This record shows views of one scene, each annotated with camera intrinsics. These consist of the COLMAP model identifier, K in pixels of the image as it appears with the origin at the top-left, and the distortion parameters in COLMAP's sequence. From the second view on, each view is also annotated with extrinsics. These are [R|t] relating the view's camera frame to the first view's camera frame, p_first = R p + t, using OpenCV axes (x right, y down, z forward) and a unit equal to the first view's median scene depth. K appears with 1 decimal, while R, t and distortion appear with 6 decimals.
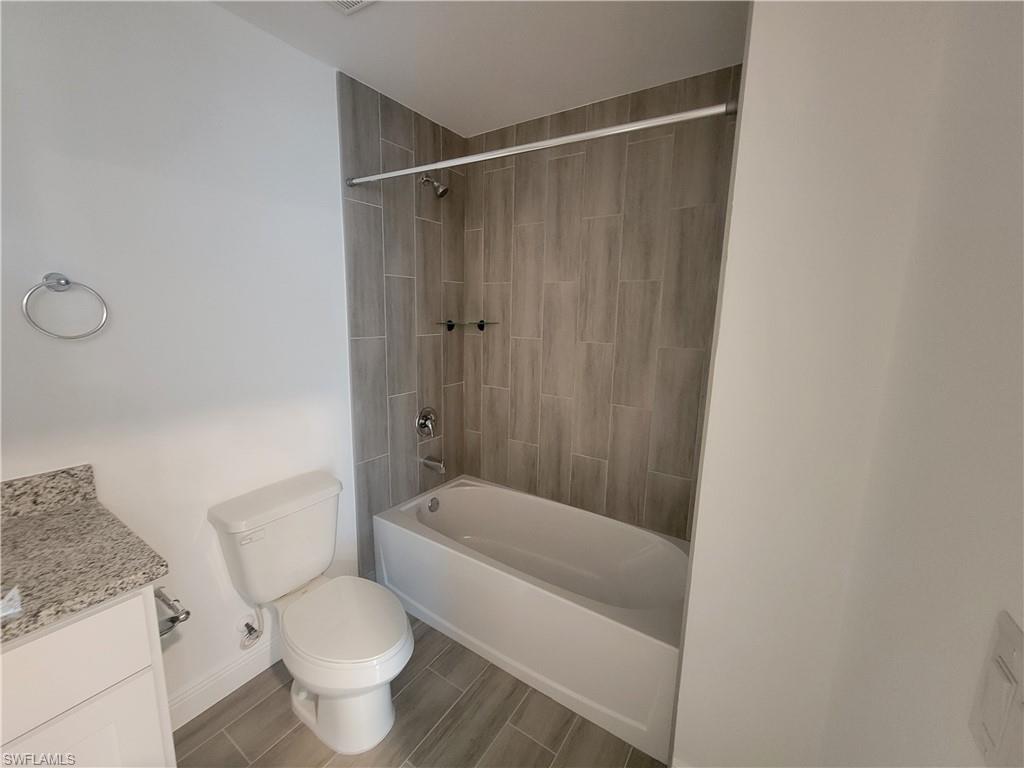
lens RADIAL K [[418.0, 0, 515.3], [0, 418.0, 385.8], [0, 0, 1]] dist [0.001588, -0.000905]
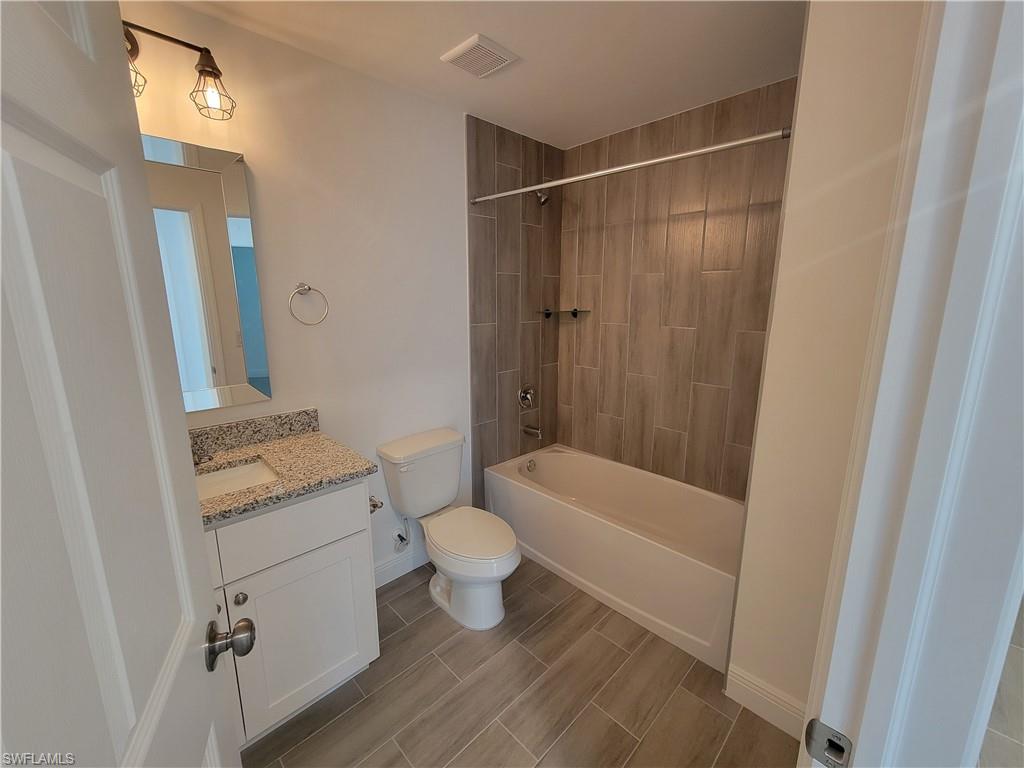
lens RADIAL K [[418.0, 0, 512.7], [0, 418.0, 380.9], [0, 0, 1]] dist [0.001588, -0.000905]
pose [[0.976540, 0.019593, -0.214444, 0.002694], [-0.016309, 0.999721, 0.017074, 0.033076], [0.214719, -0.013176, 0.976587, -0.212399]]
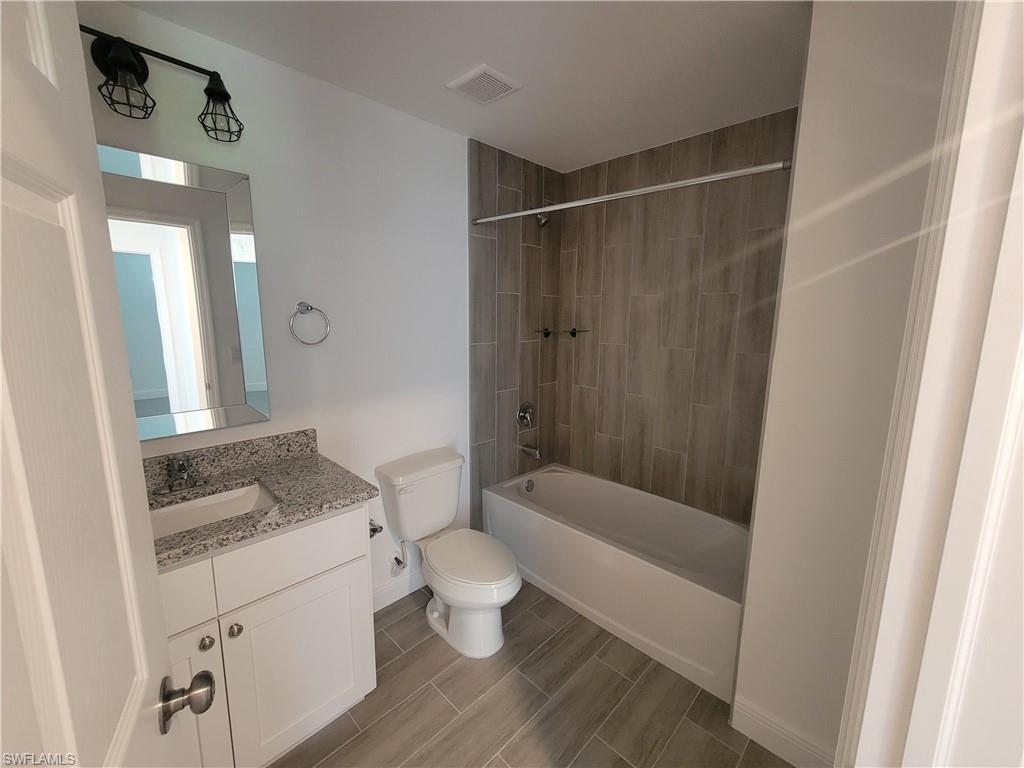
lens RADIAL K [[418.0, 0, 513.8], [0, 418.0, 381.3], [0, 0, 1]] dist [0.001588, -0.000905]
pose [[0.980210, 0.019584, -0.196990, -0.017863], [-0.023648, 0.999553, -0.018299, 0.019029], [0.196543, 0.022595, 0.980235, -0.213230]]
